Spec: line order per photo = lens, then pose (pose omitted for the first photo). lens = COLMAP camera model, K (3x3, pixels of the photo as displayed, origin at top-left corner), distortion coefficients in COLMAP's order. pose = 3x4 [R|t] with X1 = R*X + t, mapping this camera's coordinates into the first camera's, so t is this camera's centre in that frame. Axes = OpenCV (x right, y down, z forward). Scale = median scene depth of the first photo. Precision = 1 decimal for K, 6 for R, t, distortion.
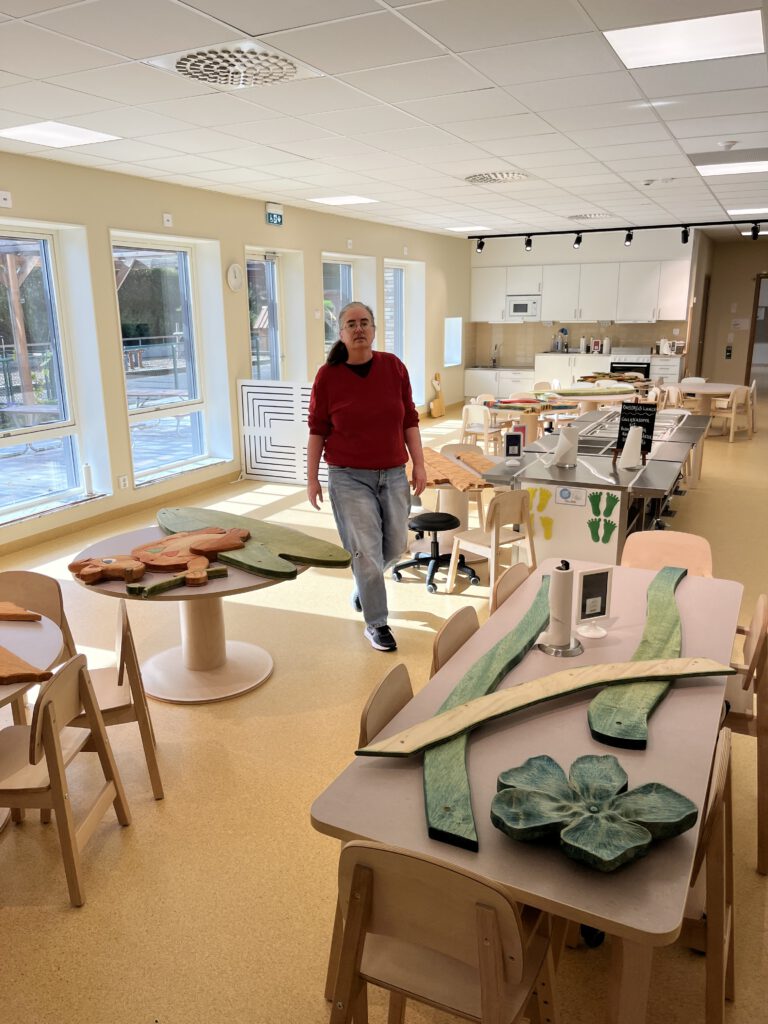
lens RADIAL K [[780.5, 0, 381.9], [0, 780.5, 511.3], [0, 0, 1]] dist [0.029483, -0.016726]
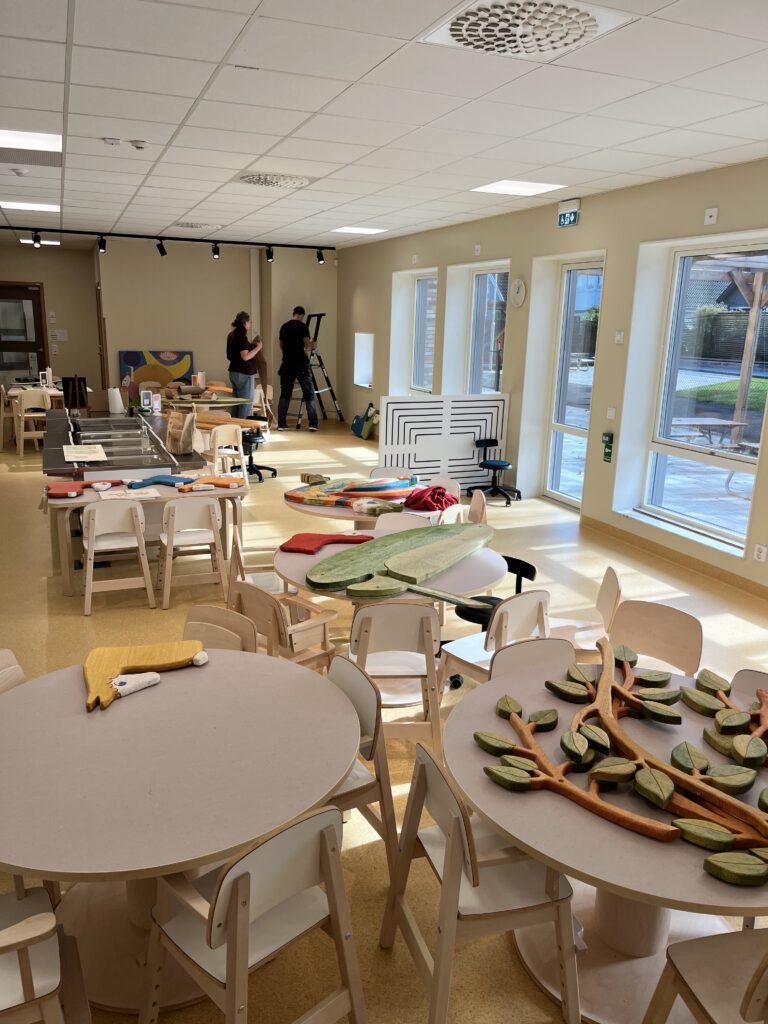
lens RADIAL K [[780.5, 0, 382.9], [0, 780.5, 512.4], [0, 0, 1]] dist [0.029483, -0.016726]
pose [[-0.671032, 0.190412, -0.716561, 0.693535], [-0.207853, 0.879394, 0.428327, -0.430112], [0.711698, 0.436360, -0.550523, 1.515824]]
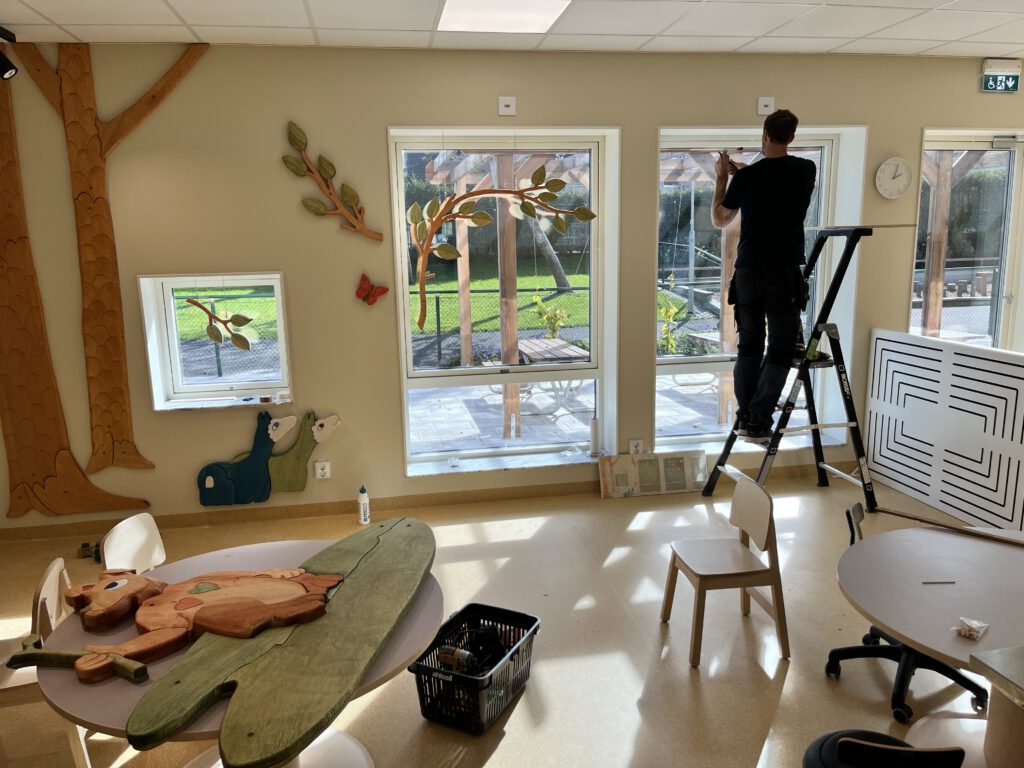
lens RADIAL K [[780.5, 0, 512.3], [0, 780.5, 385.1], [0, 0, 1]] dist [0.029483, -0.016726]
pose [[0.596534, 0.156925, -0.787097, 0.171339], [-0.193615, 0.979872, 0.048620, -0.094384], [0.778884, 0.123390, 0.614910, 0.348247]]
